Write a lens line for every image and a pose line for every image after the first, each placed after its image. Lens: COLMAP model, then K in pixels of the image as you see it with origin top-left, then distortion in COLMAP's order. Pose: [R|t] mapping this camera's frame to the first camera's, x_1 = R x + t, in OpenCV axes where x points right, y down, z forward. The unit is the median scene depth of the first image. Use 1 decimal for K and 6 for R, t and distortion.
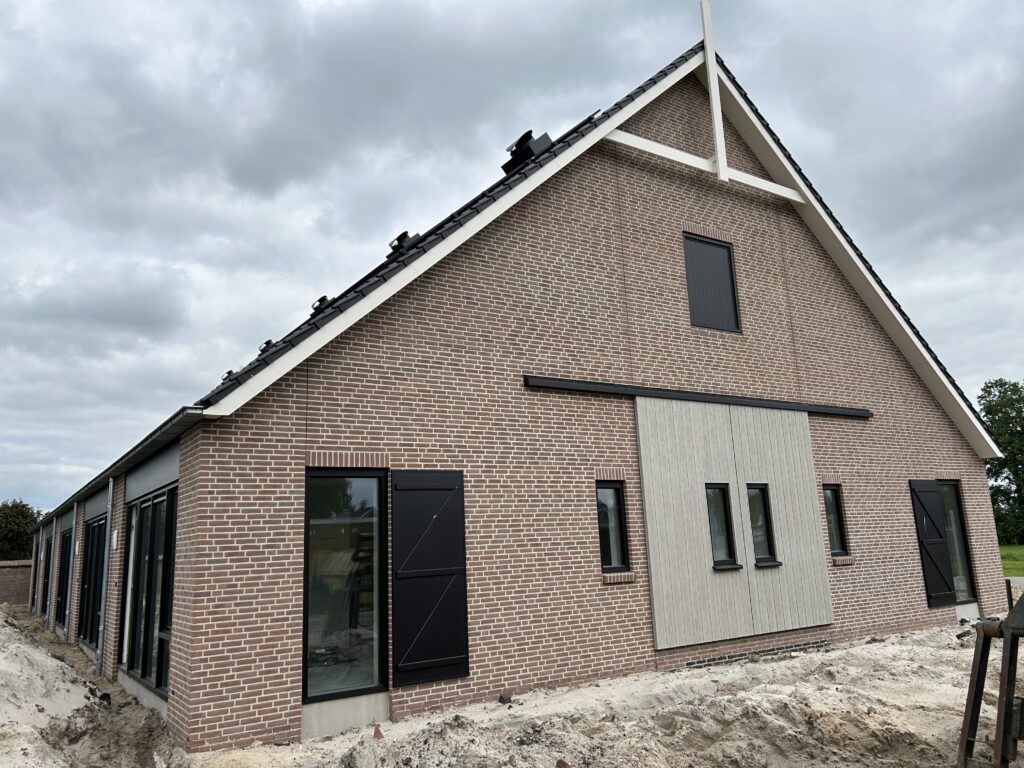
lens RADIAL K [[776.9, 0, 512.0], [0, 776.9, 384.0], [0, 0, 1]] dist [0.044071, -0.003180]
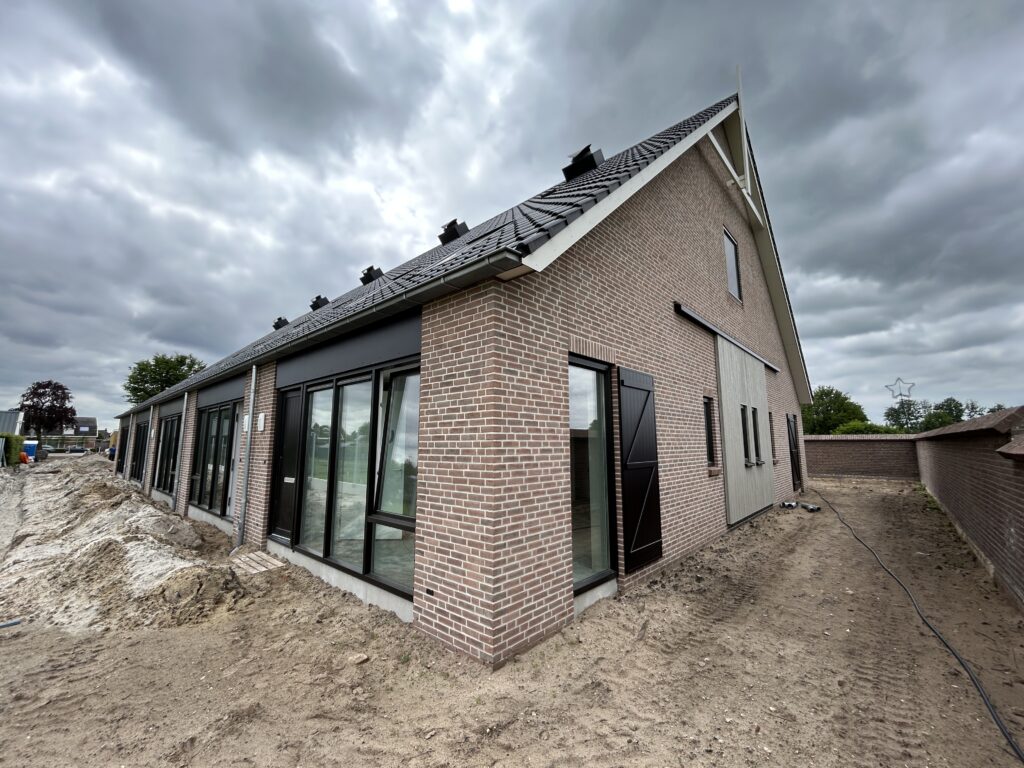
lens RADIAL K [[414.0, 0, 512.0], [0, 414.0, 384.0], [0, 0, 1]] dist [0.000586, 0.000105]
pose [[0.971497, 0.077774, 0.223930, -0.445709], [-0.091092, 0.994599, 0.049759, 0.129781], [-0.218850, -0.068739, 0.973334, 0.531897]]
